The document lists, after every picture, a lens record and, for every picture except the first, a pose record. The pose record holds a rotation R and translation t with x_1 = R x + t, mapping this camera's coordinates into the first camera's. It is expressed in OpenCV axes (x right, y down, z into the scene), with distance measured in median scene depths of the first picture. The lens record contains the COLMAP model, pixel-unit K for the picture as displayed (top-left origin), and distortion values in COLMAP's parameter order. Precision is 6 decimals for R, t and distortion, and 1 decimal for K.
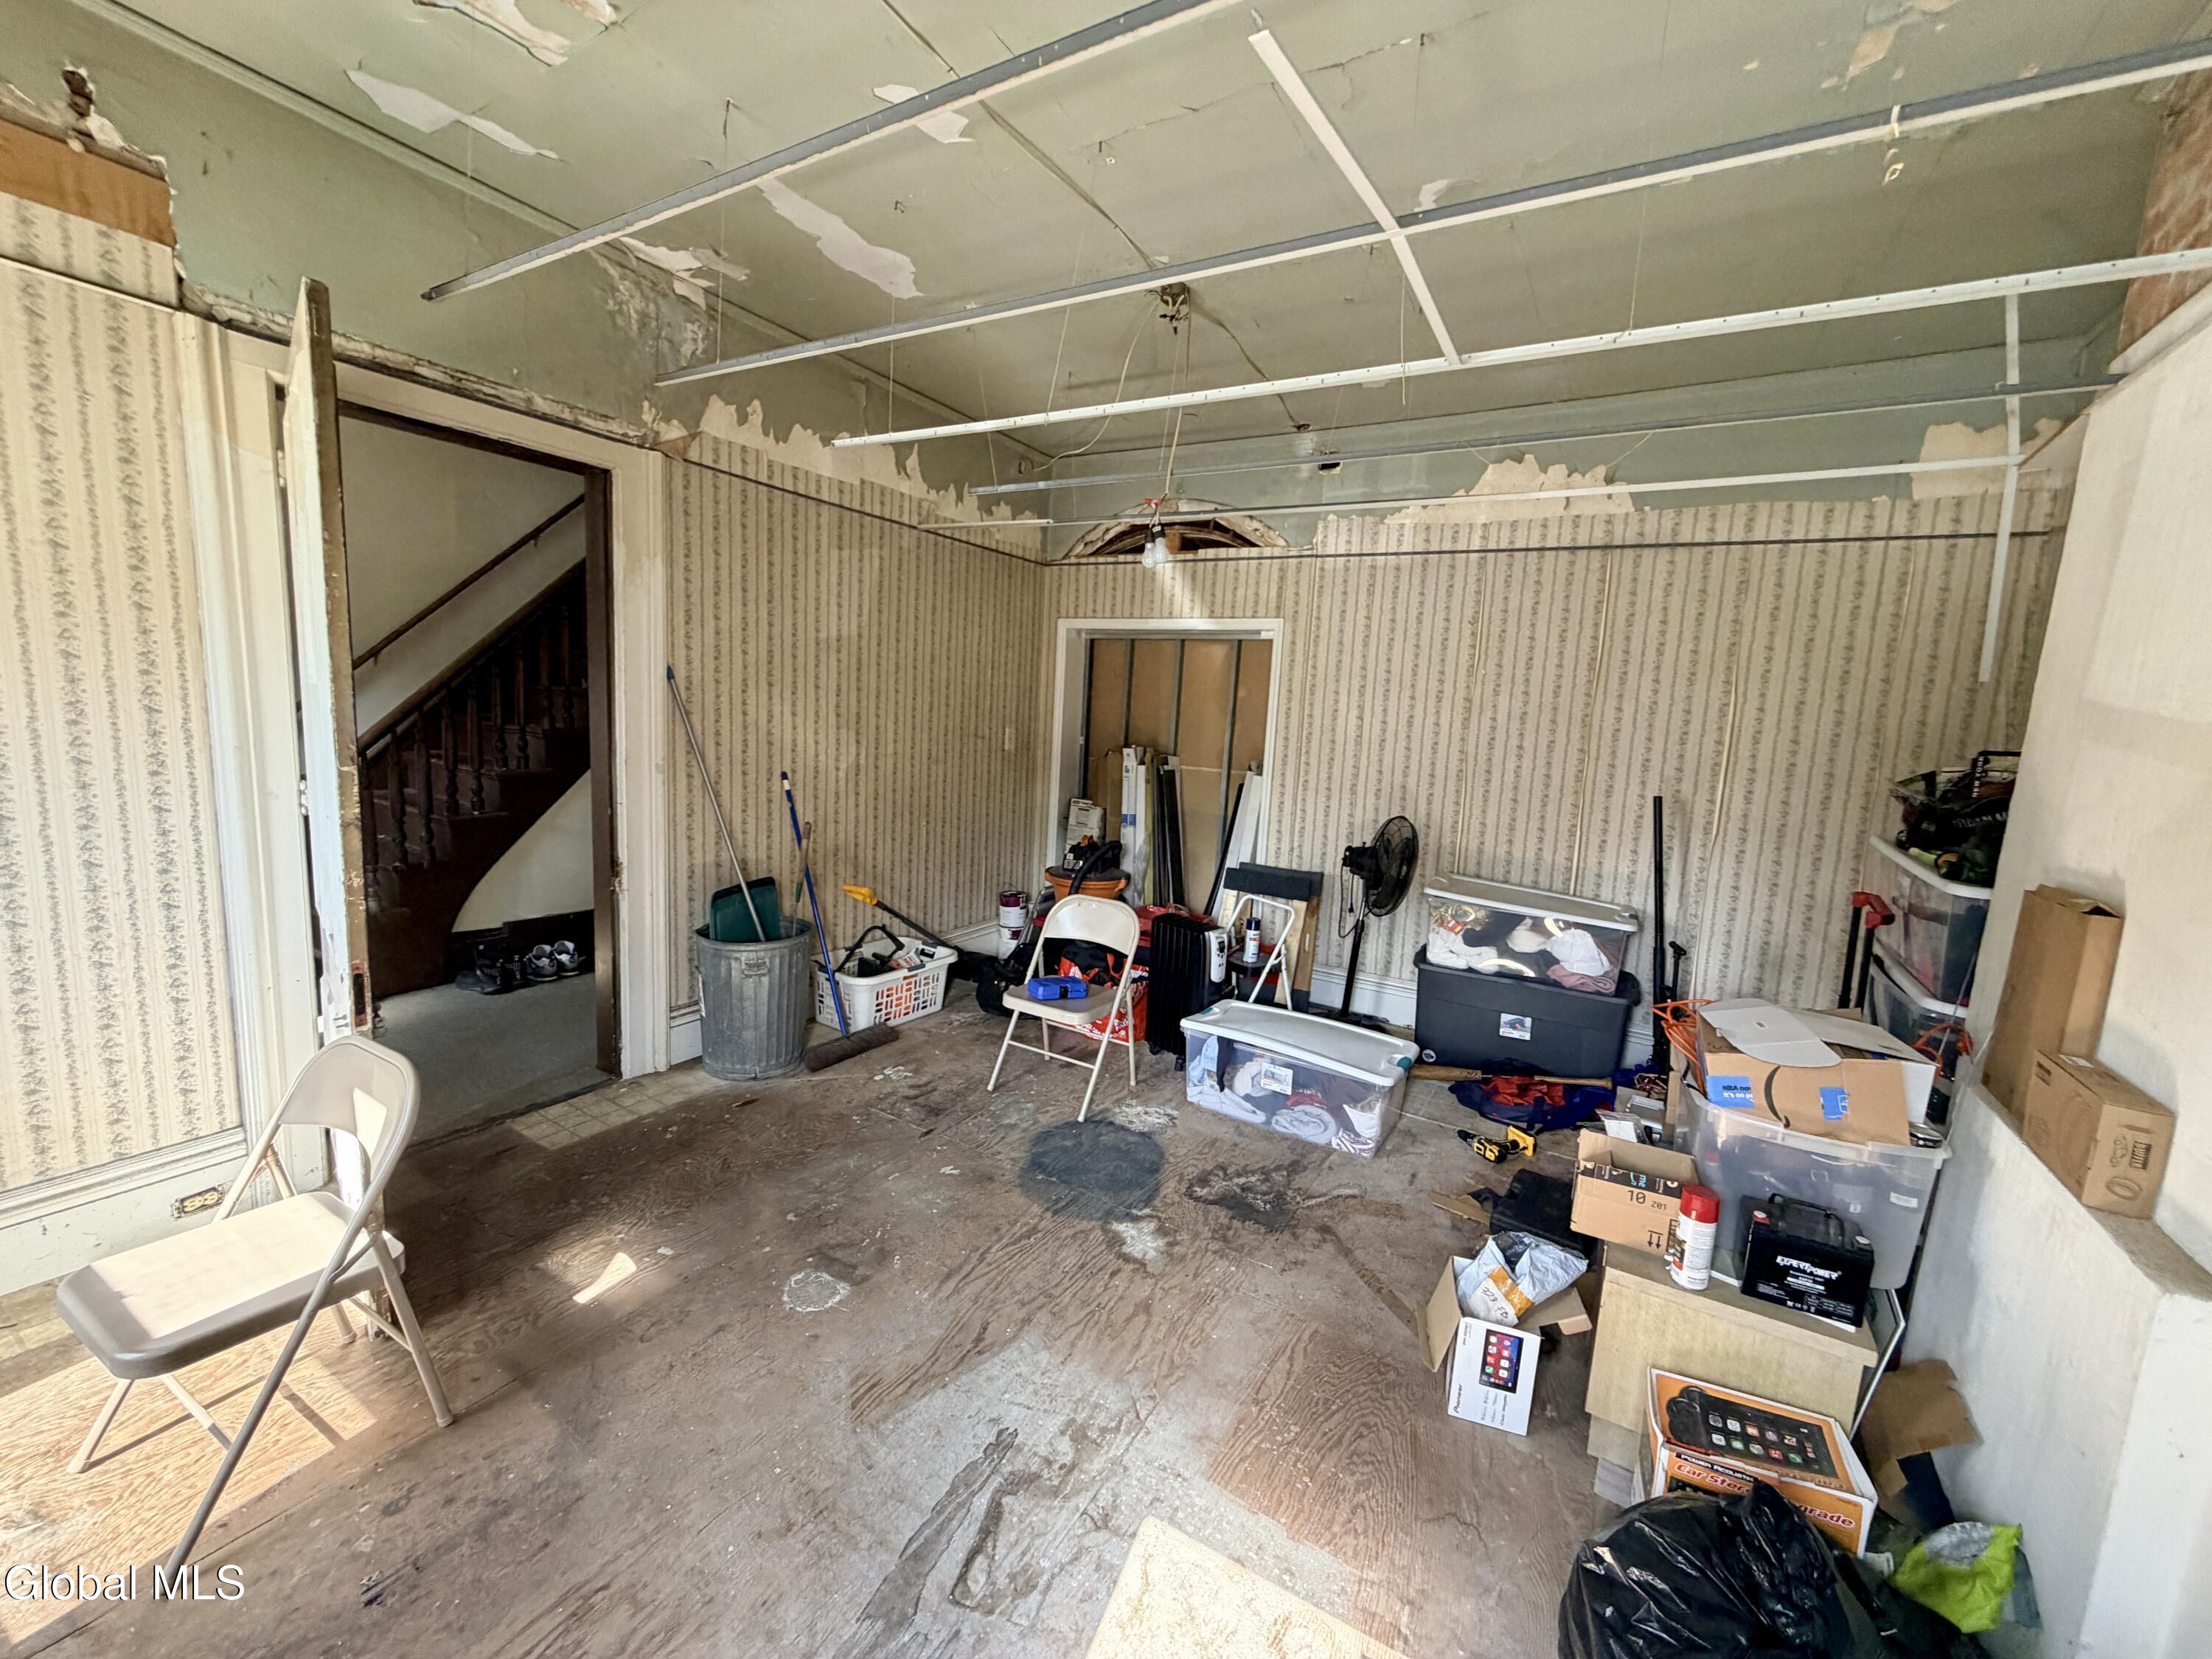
lens RADIAL K [[881.3, 0, 1101.2], [0, 881.3, 828.8], [0, 0, 1]] dist [0.000489, 0.000329]
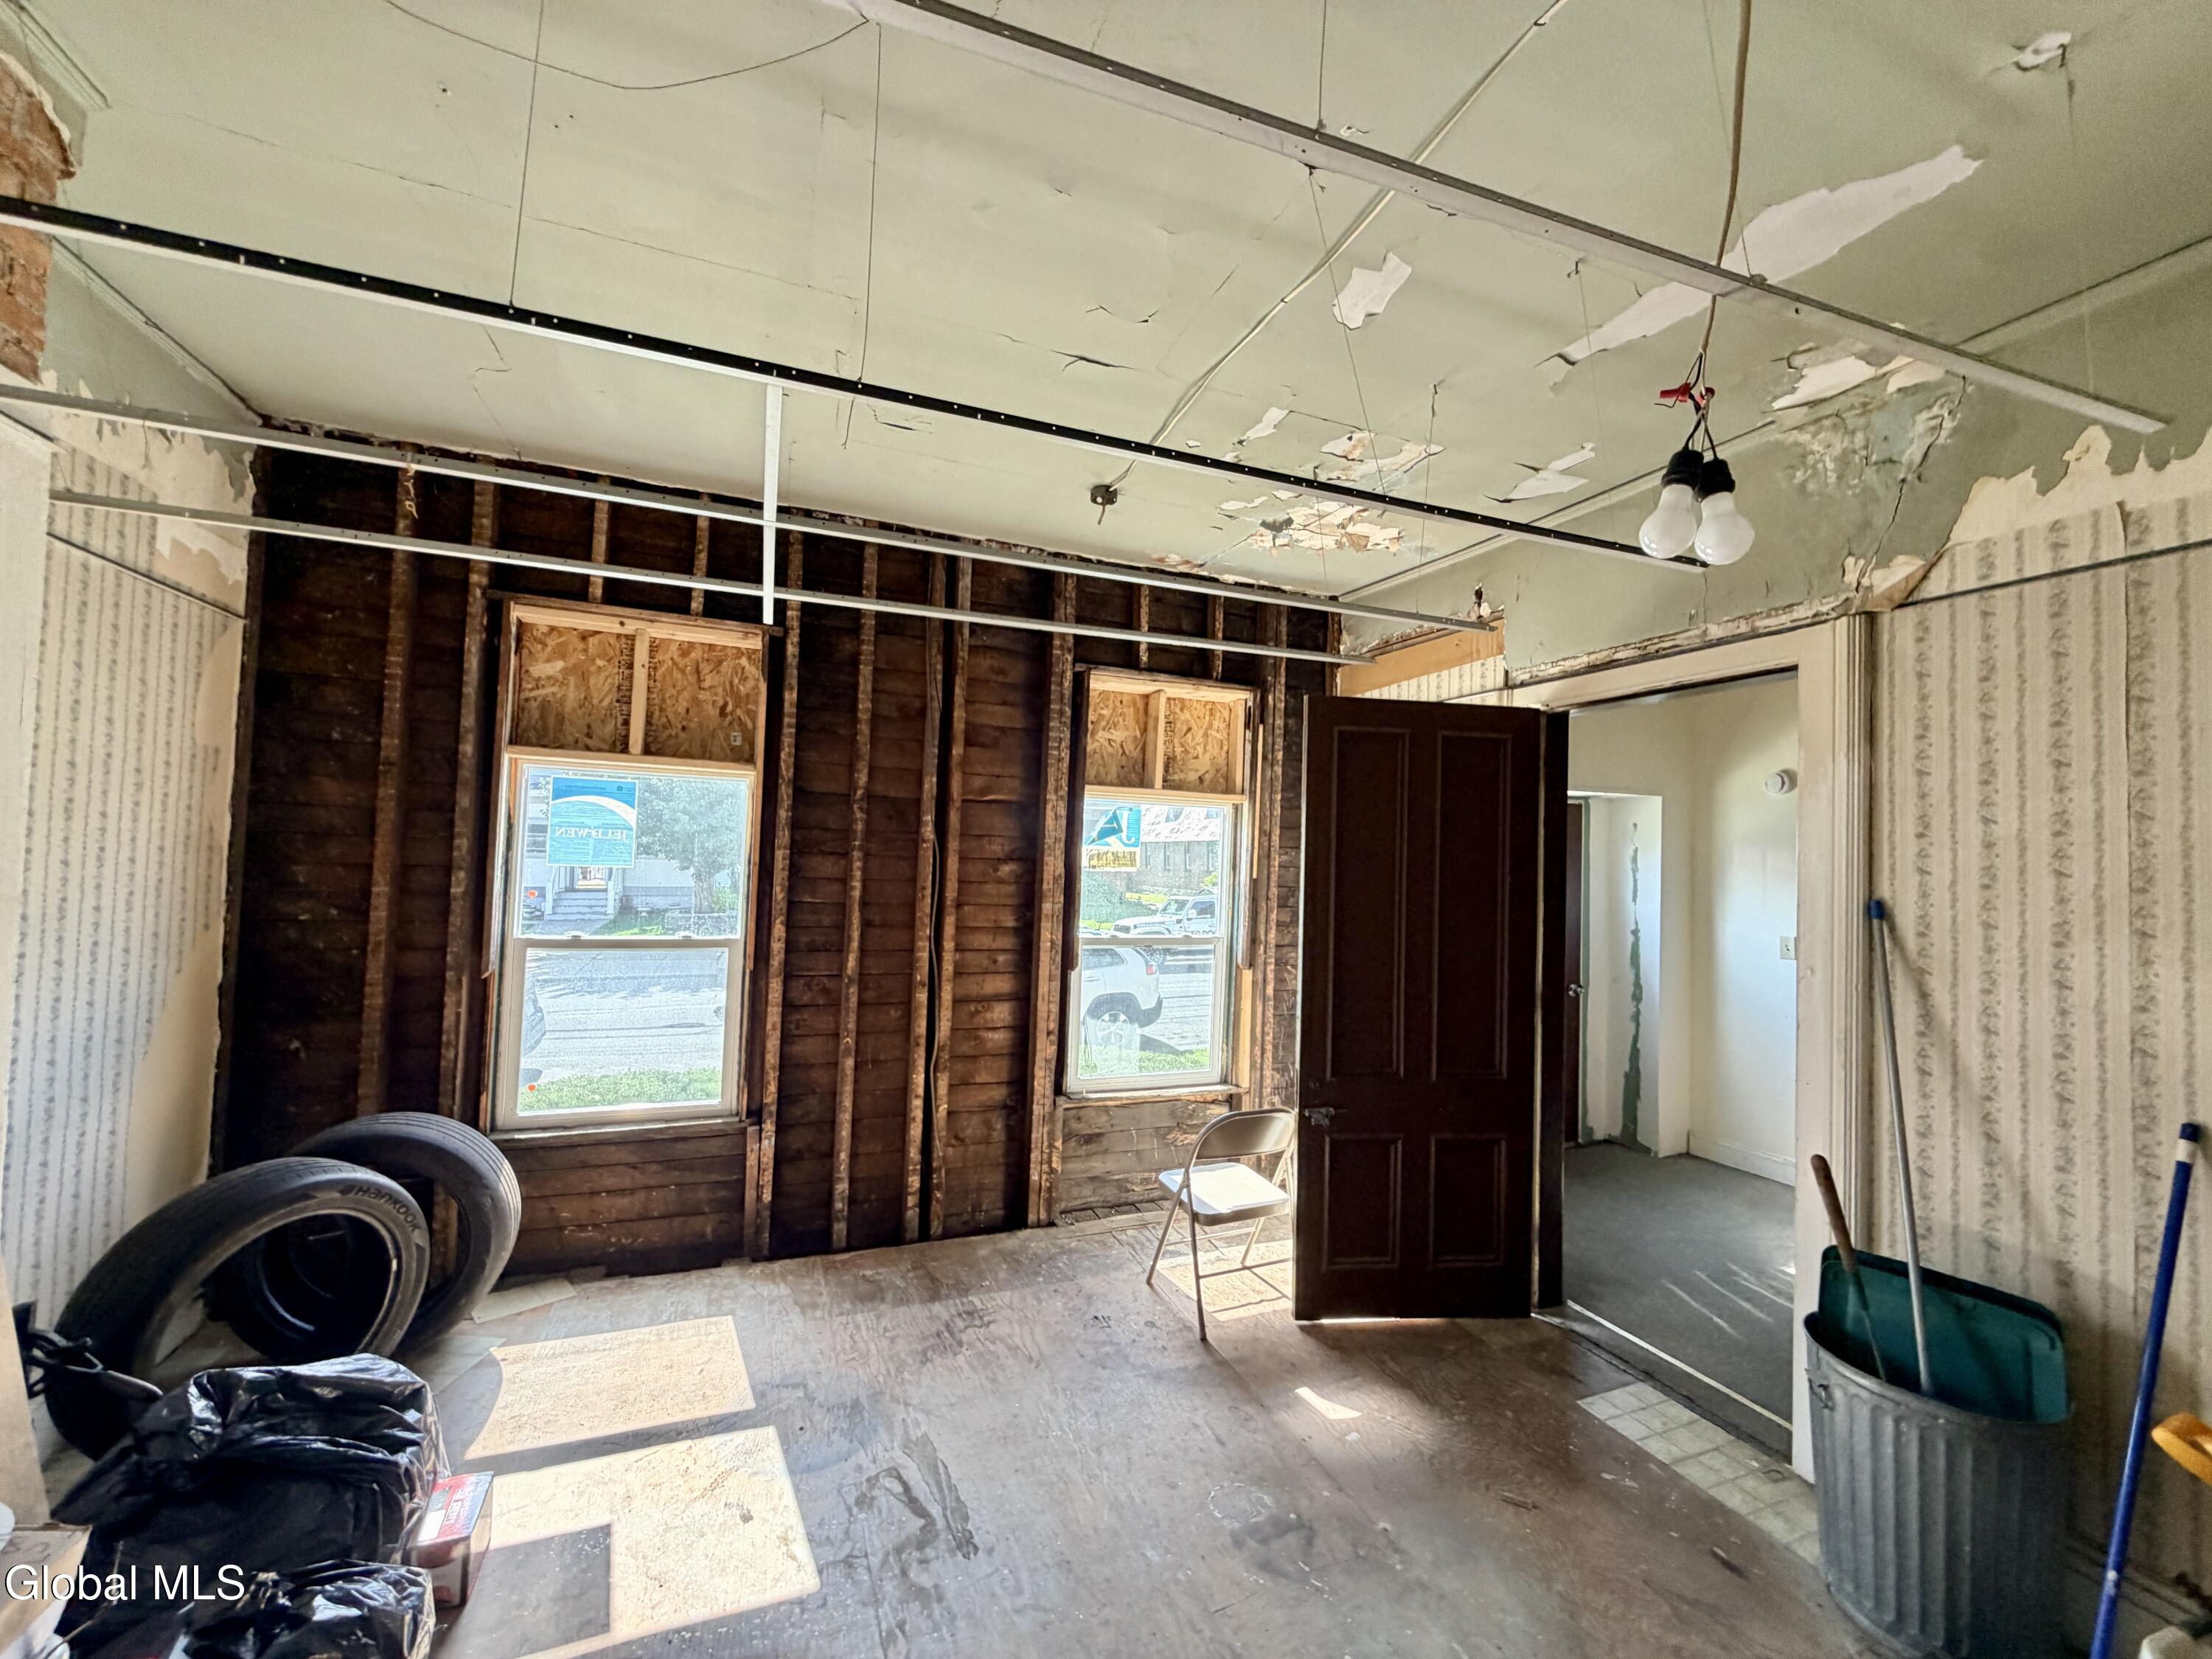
lens RADIAL K [[881.3, 0, 1101.2], [0, 881.3, 828.8], [0, 0, 1]] dist [0.000489, 0.000329]
pose [[-0.609675, -0.102149, -0.786042, 0.534623], [-0.174474, 0.984634, 0.007369, -0.173803], [0.773211, 0.141637, -0.618129, 1.185956]]
